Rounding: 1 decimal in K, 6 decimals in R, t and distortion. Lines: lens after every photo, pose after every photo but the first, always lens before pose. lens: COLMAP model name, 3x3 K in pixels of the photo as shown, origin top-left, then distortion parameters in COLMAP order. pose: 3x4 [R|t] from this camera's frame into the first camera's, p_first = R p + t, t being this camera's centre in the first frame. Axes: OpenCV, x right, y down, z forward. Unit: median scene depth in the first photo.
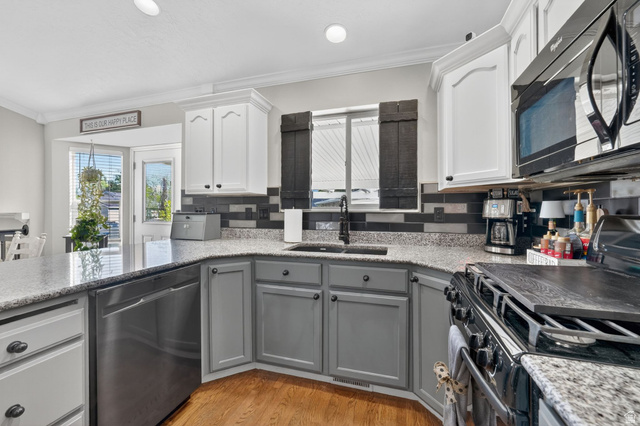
lens RADIAL K [[265.0, 0, 319.1], [0, 265.0, 206.9], [0, 0, 1]] dist [-0.000237, -0.000020]
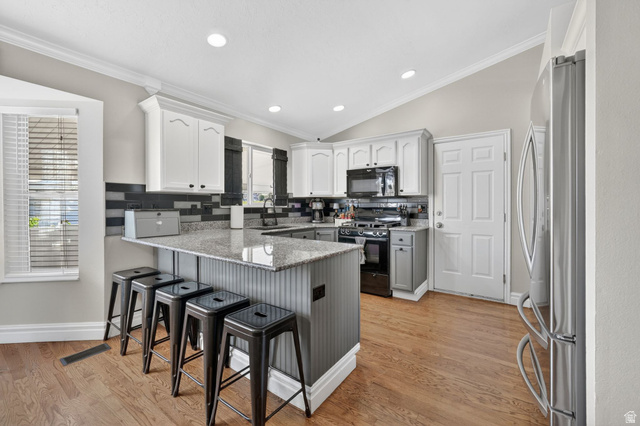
lens RADIAL K [[265.0, 0, 319.1], [0, 265.0, 206.9], [0, 0, 1]] dist [-0.000237, -0.000020]
pose [[0.308333, -0.002172, 0.951276, -1.328285], [-0.005914, 0.999974, 0.004200, 0.005846], [-0.951260, -0.006921, 0.308312, 0.131422]]
